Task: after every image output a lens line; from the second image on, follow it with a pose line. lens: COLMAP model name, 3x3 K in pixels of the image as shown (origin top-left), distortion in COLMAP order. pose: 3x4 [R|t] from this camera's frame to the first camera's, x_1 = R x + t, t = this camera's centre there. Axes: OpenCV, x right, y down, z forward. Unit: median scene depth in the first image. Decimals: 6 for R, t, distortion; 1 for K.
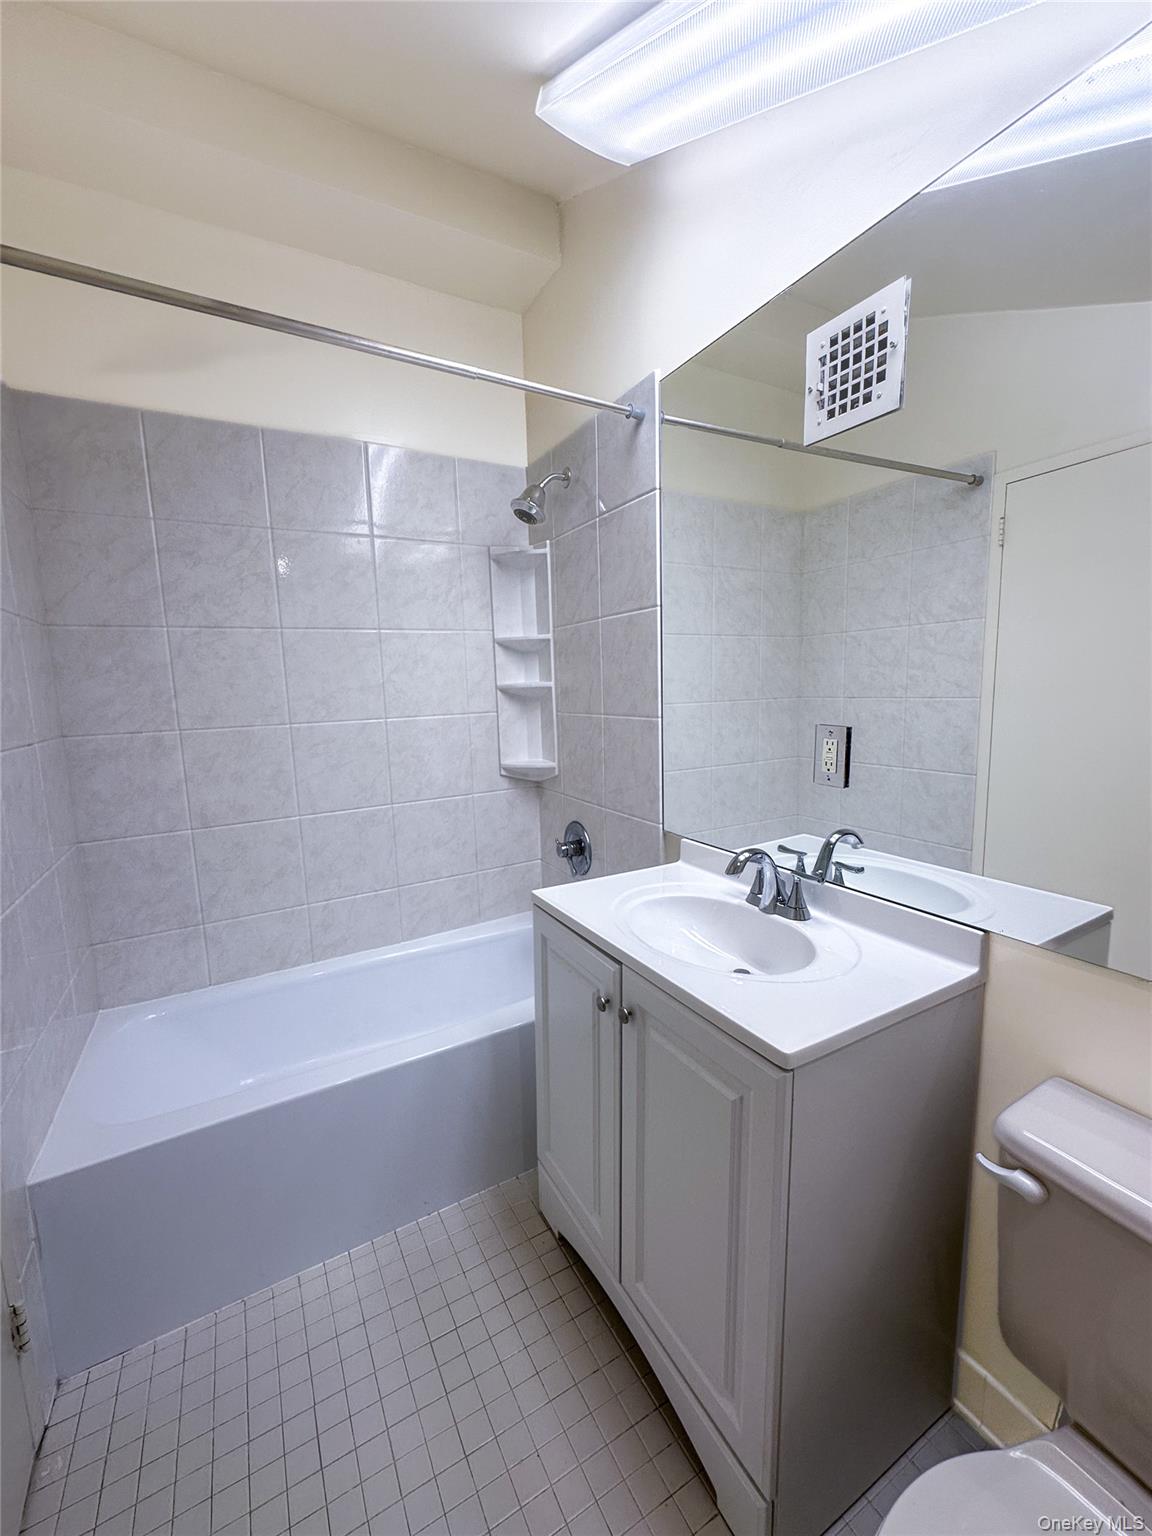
lens RADIAL K [[614.5, 0, 575.4], [0, 614.5, 769.4], [0, 0, 1]] dist [-0.003941, 0.000958]
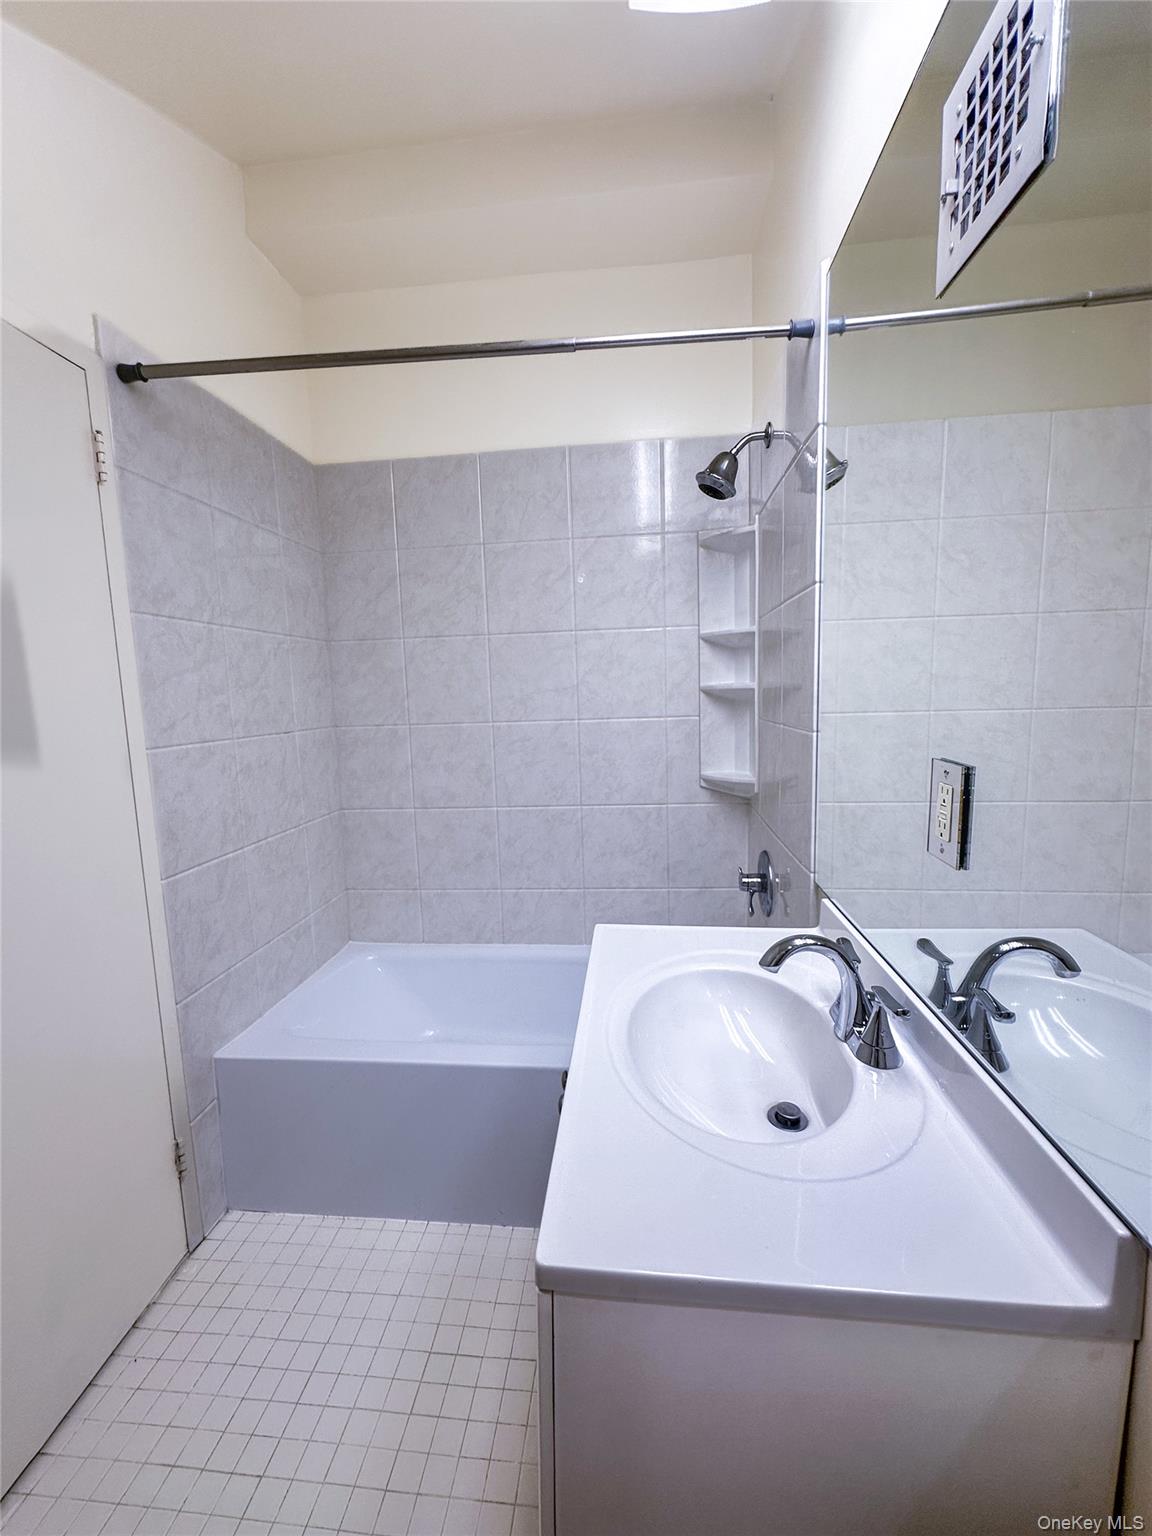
lens RADIAL K [[614.5, 0, 578.3], [0, 614.5, 768.9], [0, 0, 1]] dist [-0.003941, 0.000958]
pose [[0.818358, 0.077659, -0.569437, 0.293142], [-0.074932, 0.996788, 0.028252, -0.034286], [0.569803, 0.019549, 0.821549, 0.196792]]
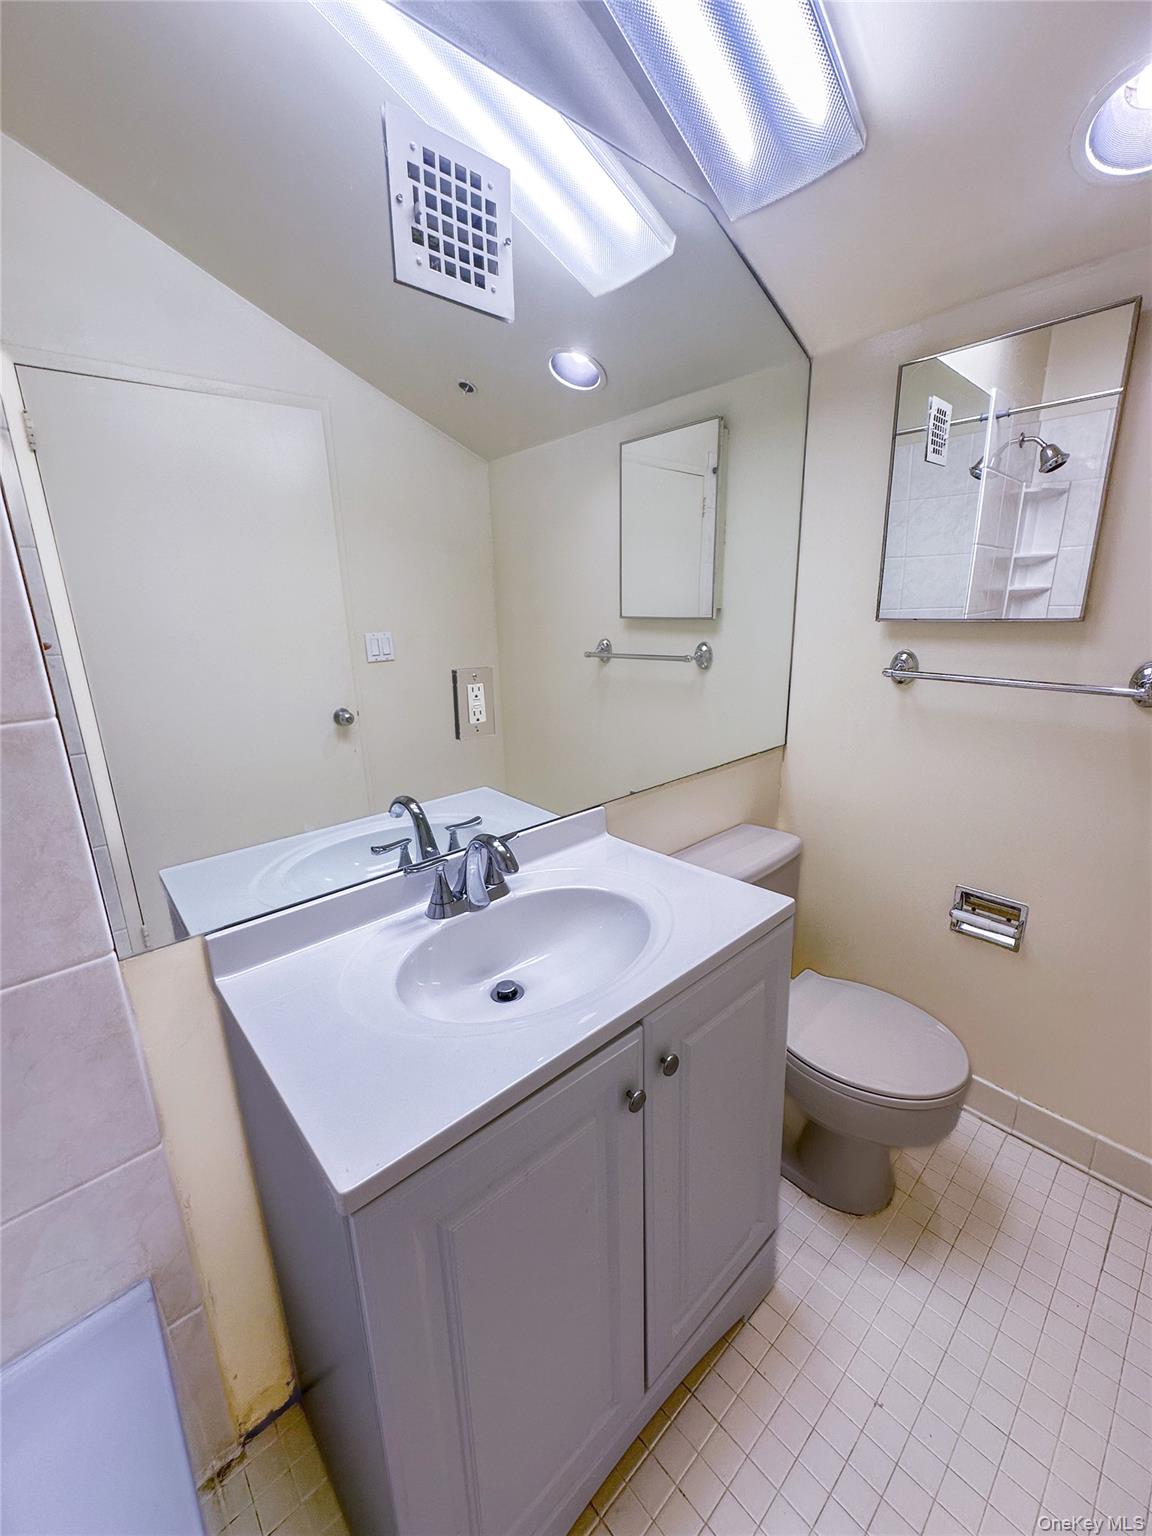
lens RADIAL K [[614.5, 0, 578.2], [0, 614.5, 766.5], [0, 0, 1]] dist [-0.003941, 0.000958]
pose [[-0.215791, -0.222788, 0.950684, -0.296818], [0.167108, 0.950832, 0.260754, -0.089647], [-0.962034, 0.215135, -0.167952, 0.655286]]
